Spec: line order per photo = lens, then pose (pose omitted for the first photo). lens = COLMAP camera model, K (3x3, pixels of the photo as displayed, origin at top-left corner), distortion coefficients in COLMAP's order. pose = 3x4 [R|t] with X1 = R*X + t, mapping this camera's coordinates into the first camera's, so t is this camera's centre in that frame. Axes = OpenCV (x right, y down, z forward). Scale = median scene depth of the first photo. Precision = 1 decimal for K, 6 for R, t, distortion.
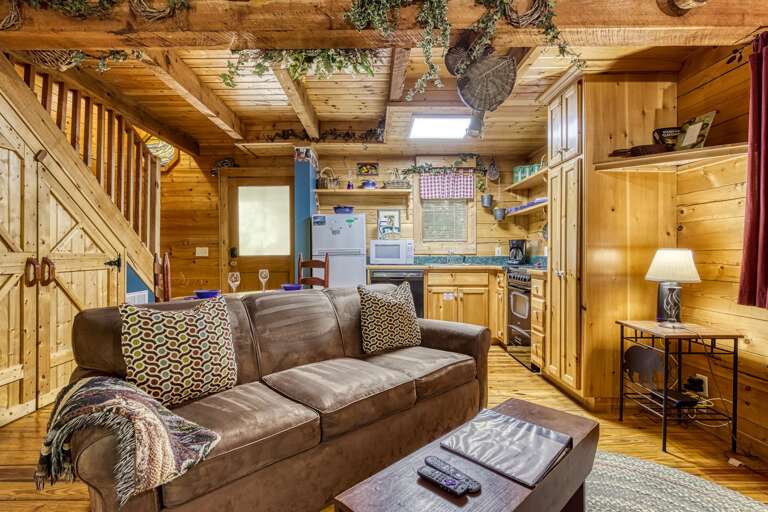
lens RADIAL K [[363.1, 0, 384.0], [0, 363.1, 256.0], [0, 0, 1]] dist [0.002592, 0.000157]
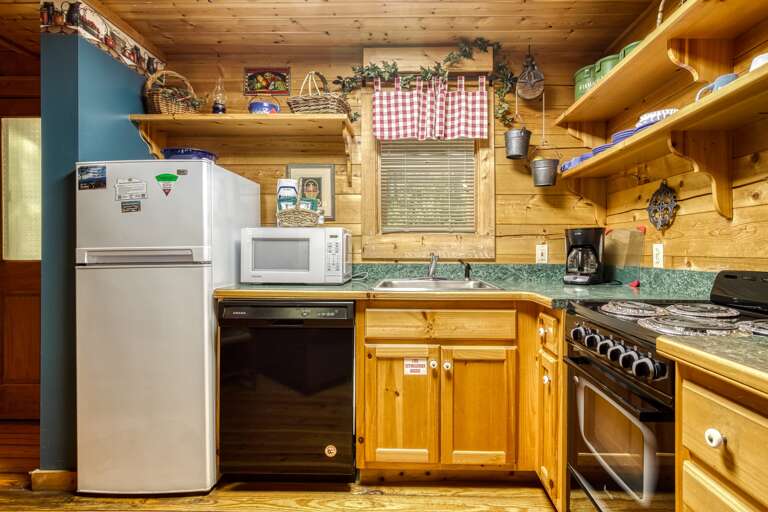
lens RADIAL K [[459.3, 0, 385.8], [0, 459.3, 245.3], [0, 0, 1]] dist [-0.003083, 0.000092]
pose [[0.999643, 0.003762, -0.026453, 0.132680], [-0.004237, 0.999830, -0.017921, -0.012206], [0.026381, 0.018027, 0.999489, 0.414933]]
